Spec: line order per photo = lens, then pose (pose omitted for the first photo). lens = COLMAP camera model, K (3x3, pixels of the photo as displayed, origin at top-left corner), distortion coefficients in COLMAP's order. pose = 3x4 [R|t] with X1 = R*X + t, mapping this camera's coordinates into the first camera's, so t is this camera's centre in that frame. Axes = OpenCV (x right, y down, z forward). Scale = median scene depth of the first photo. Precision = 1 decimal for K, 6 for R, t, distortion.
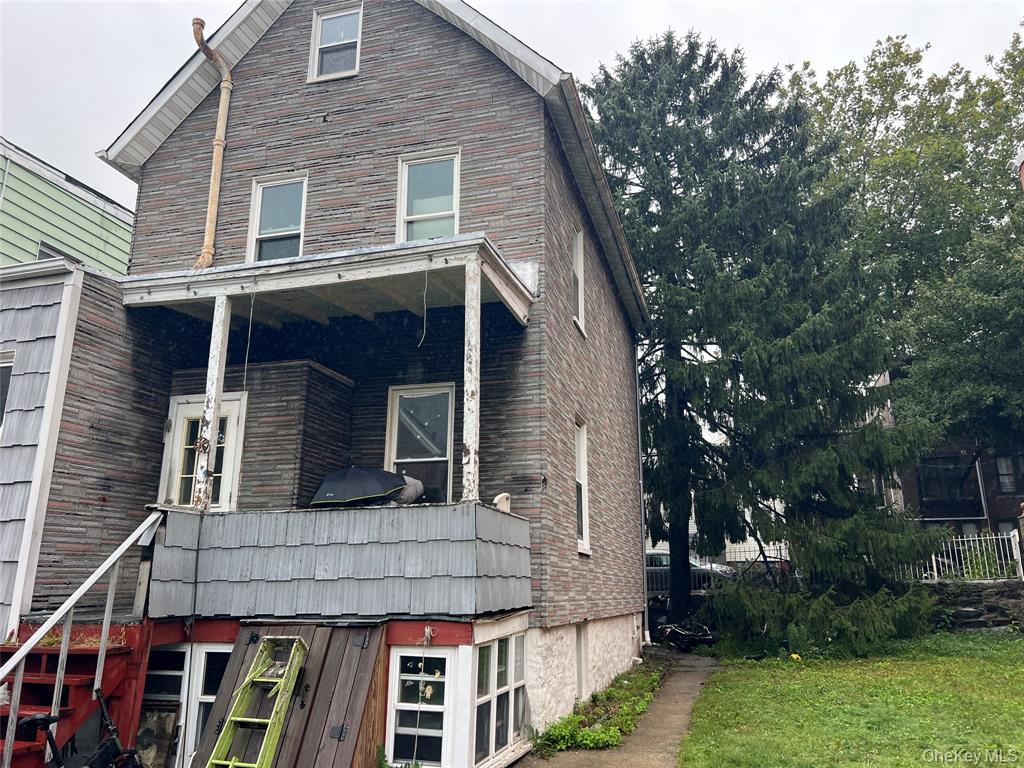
lens RADIAL K [[768.8, 0, 510.2], [0, 768.8, 388.1], [0, 0, 1]] dist [0.061630, -0.077028]
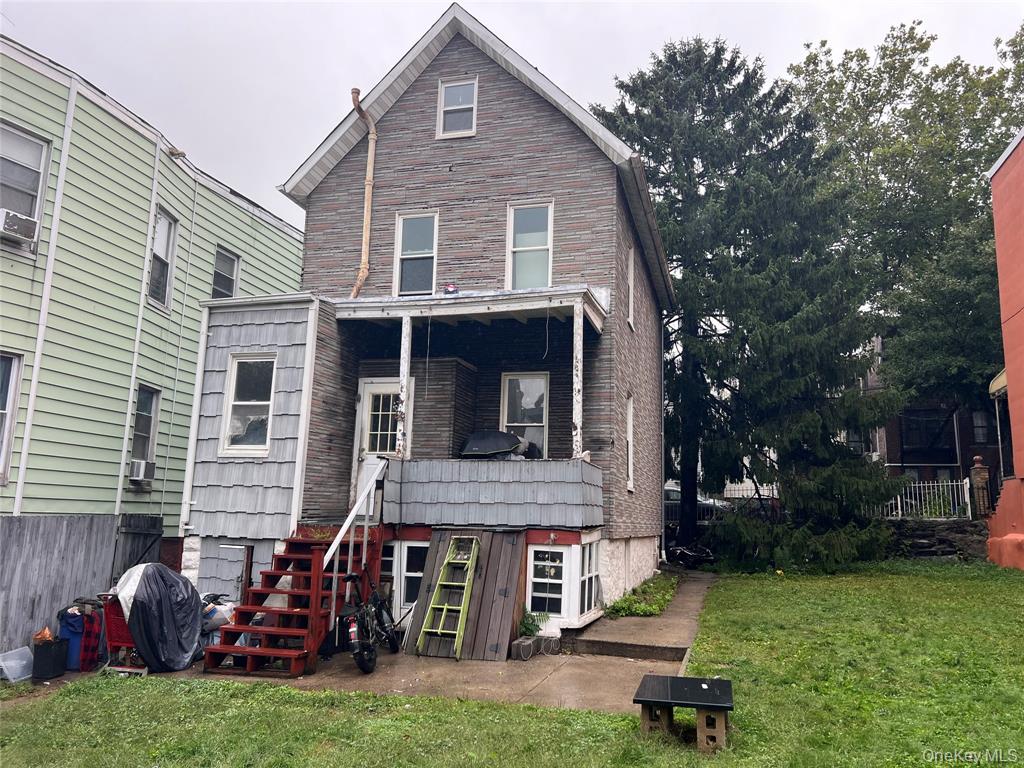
lens RADIAL K [[768.0, 0, 512.0], [0, 768.0, 384.0], [0, 0, 1]] dist [0.089284, -0.106532]
pose [[0.999685, 0.024911, 0.002943, -0.127215], [-0.025069, 0.996314, 0.082038, -0.087541], [-0.000889, -0.082086, 0.996625, -0.377910]]
